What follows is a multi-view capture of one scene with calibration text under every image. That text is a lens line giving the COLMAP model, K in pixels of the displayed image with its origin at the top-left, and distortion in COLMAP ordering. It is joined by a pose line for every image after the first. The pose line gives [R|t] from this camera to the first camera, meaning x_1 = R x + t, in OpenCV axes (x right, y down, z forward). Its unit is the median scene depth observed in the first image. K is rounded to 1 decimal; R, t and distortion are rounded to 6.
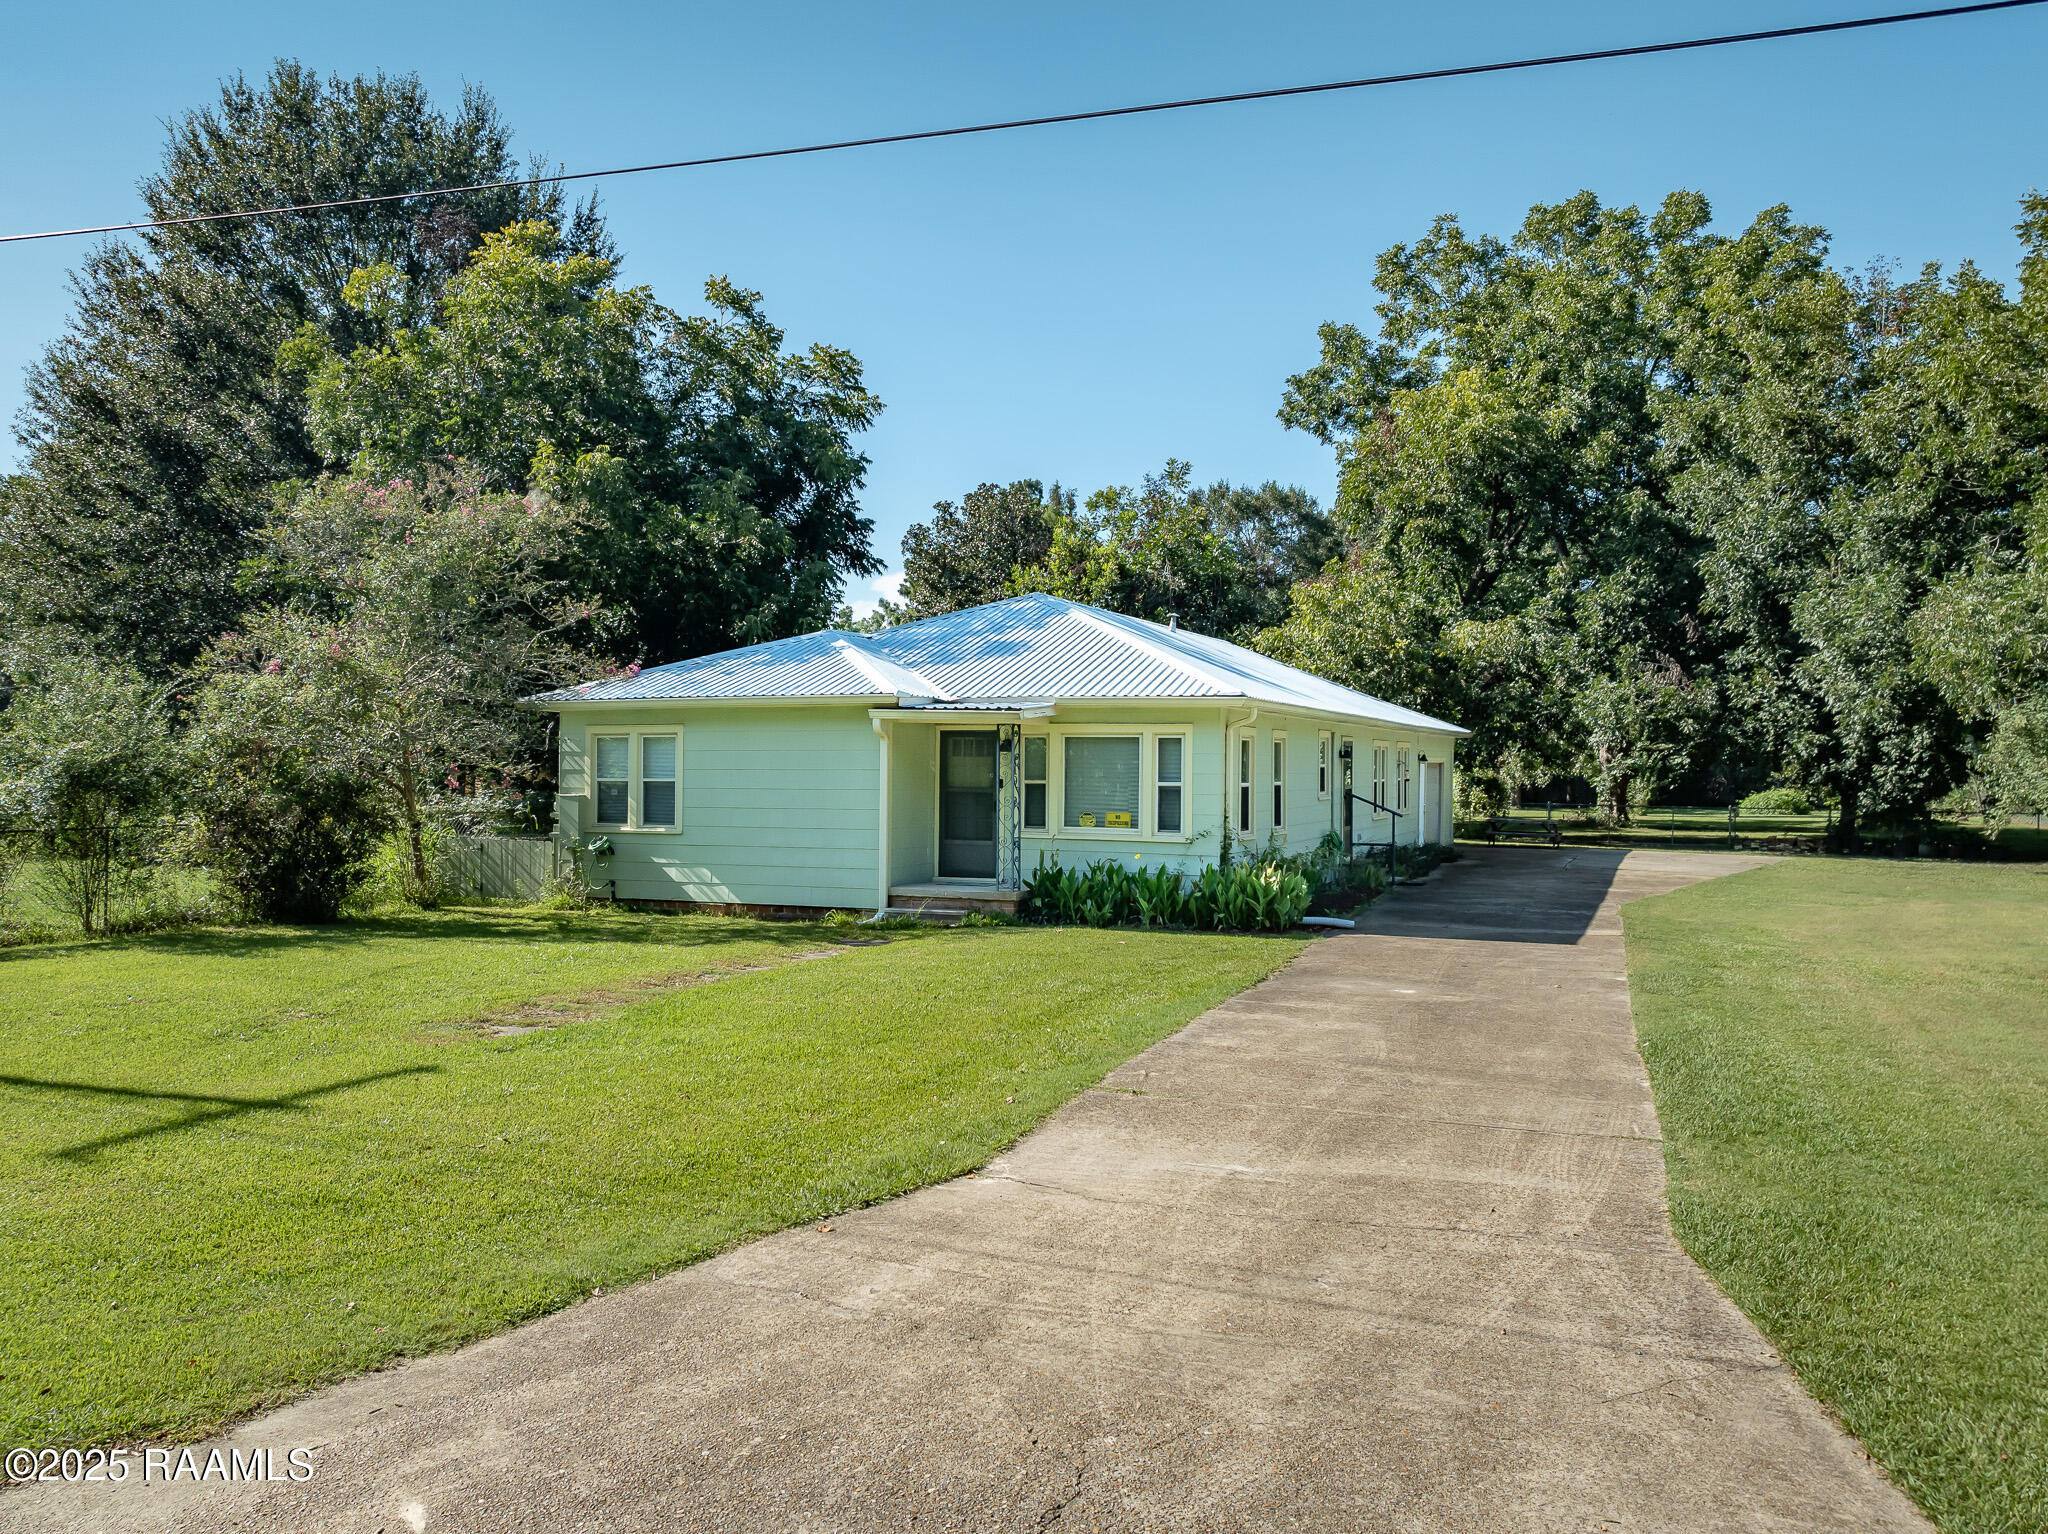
lens RADIAL K [[1514.9, 0, 1024.0], [0, 1514.9, 767.0], [0, 0, 1]] dist [0.001363, 0.001264]
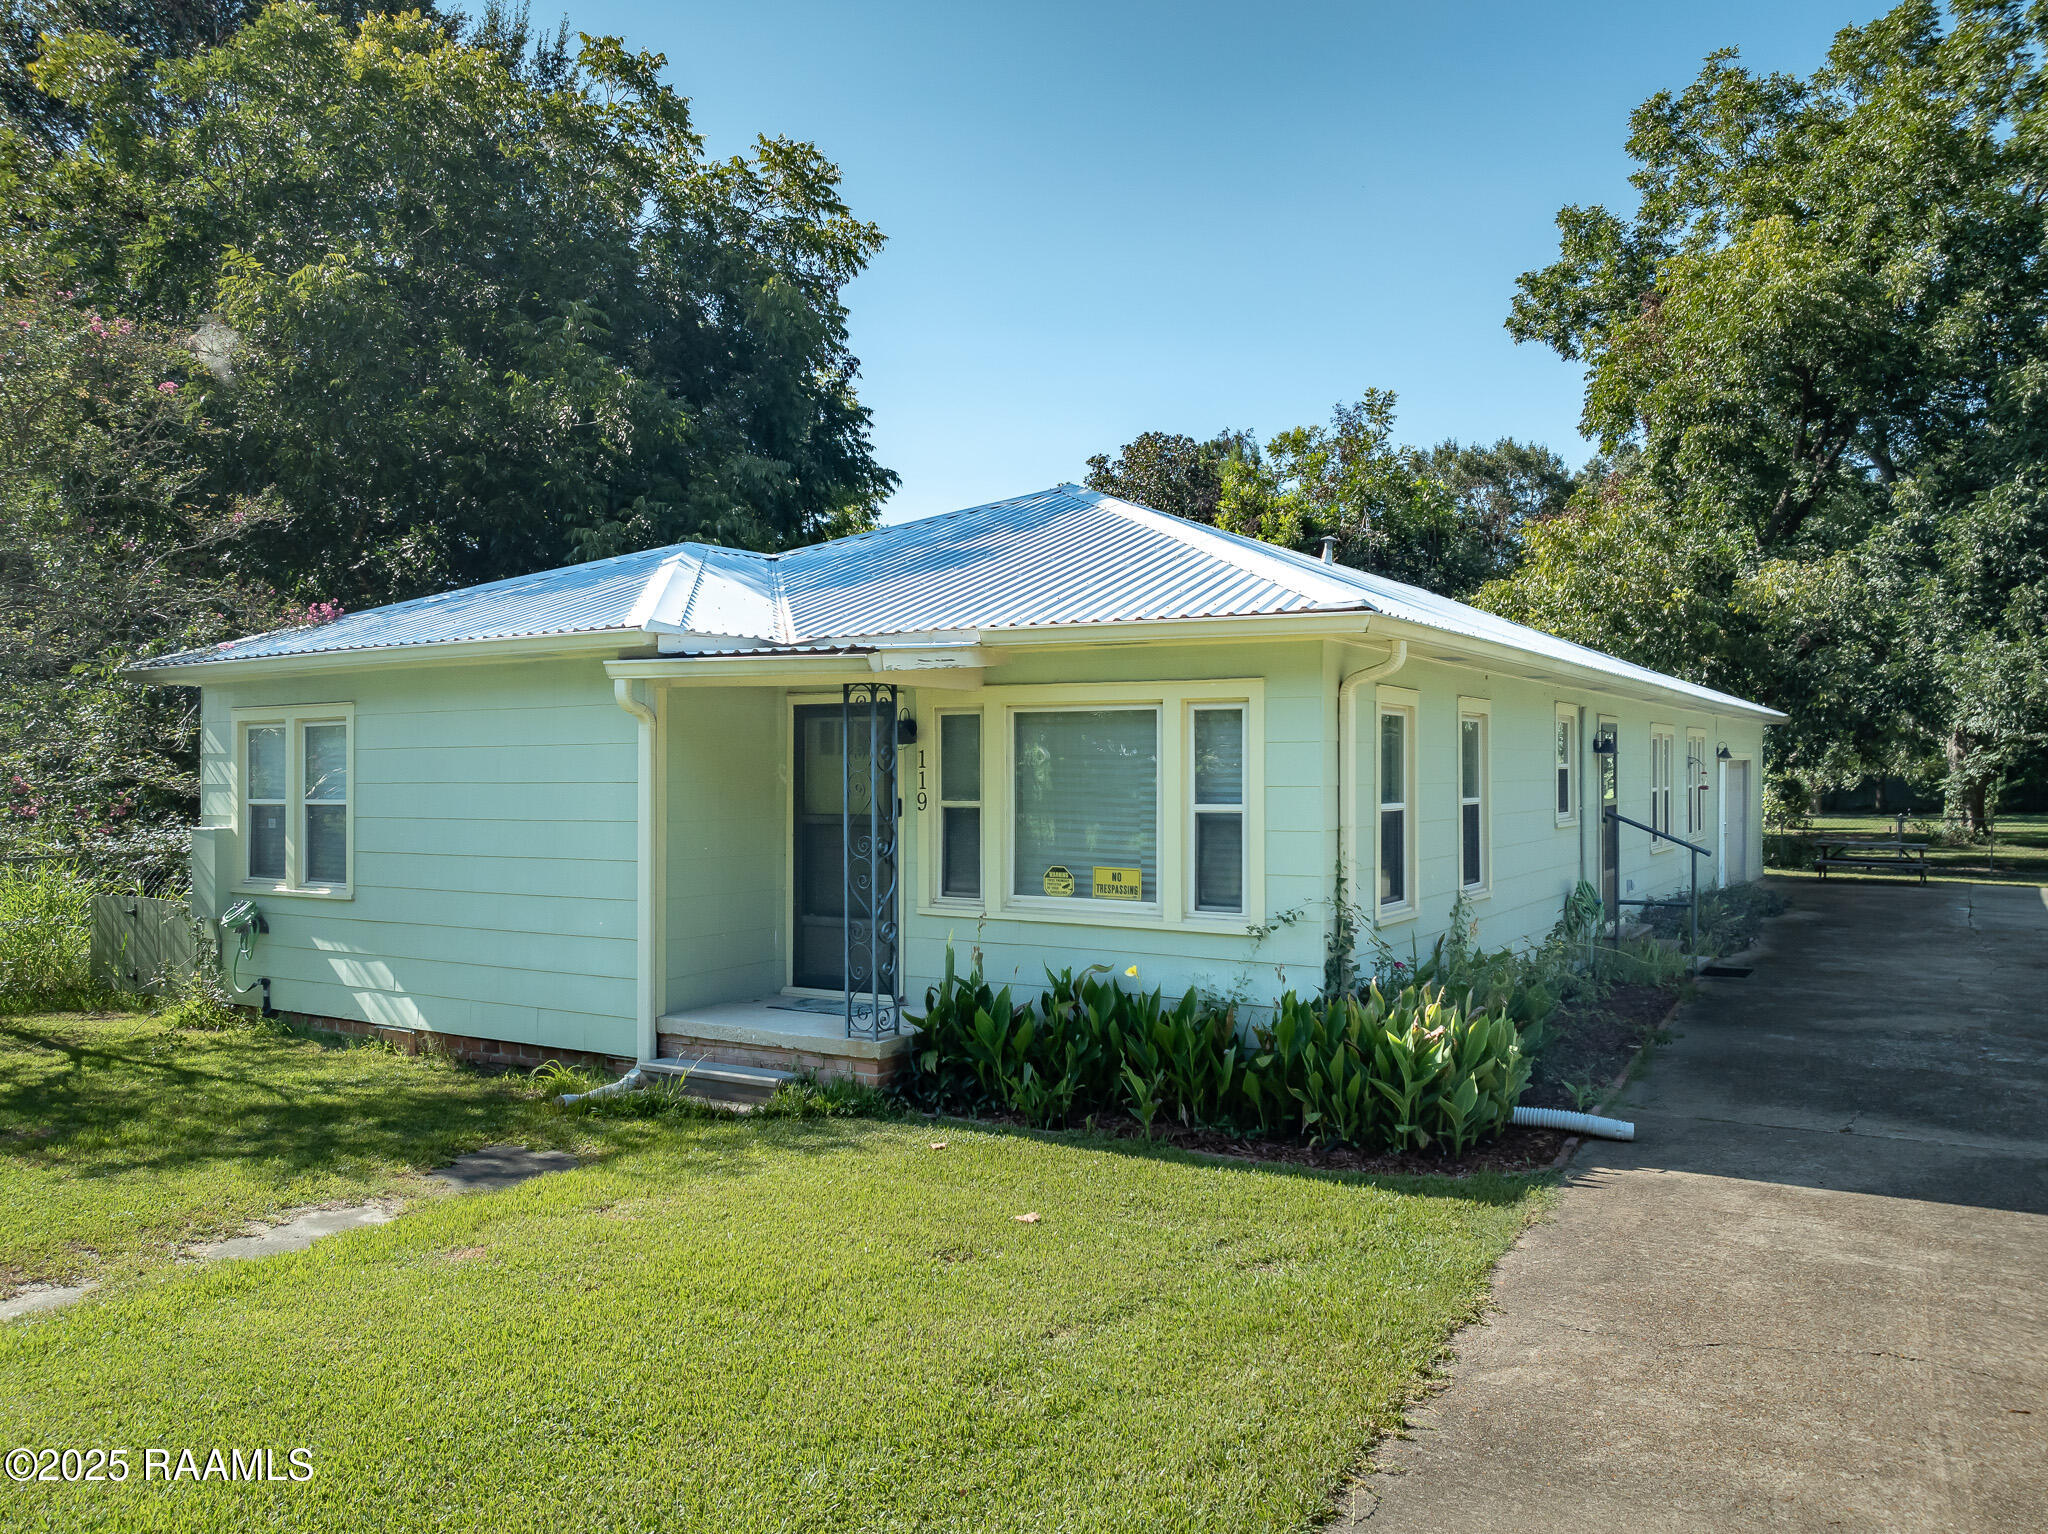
lens RADIAL K [[1544.9, 0, 1024.0], [0, 1544.9, 767.0], [0, 0, 1]] dist [-0.044368, 0.002674]
pose [[0.988848, -0.009100, -0.148647, 0.049941], [0.008604, 0.999955, -0.003982, 0.000027], [0.148677, 0.002658, 0.988882, 0.241803]]
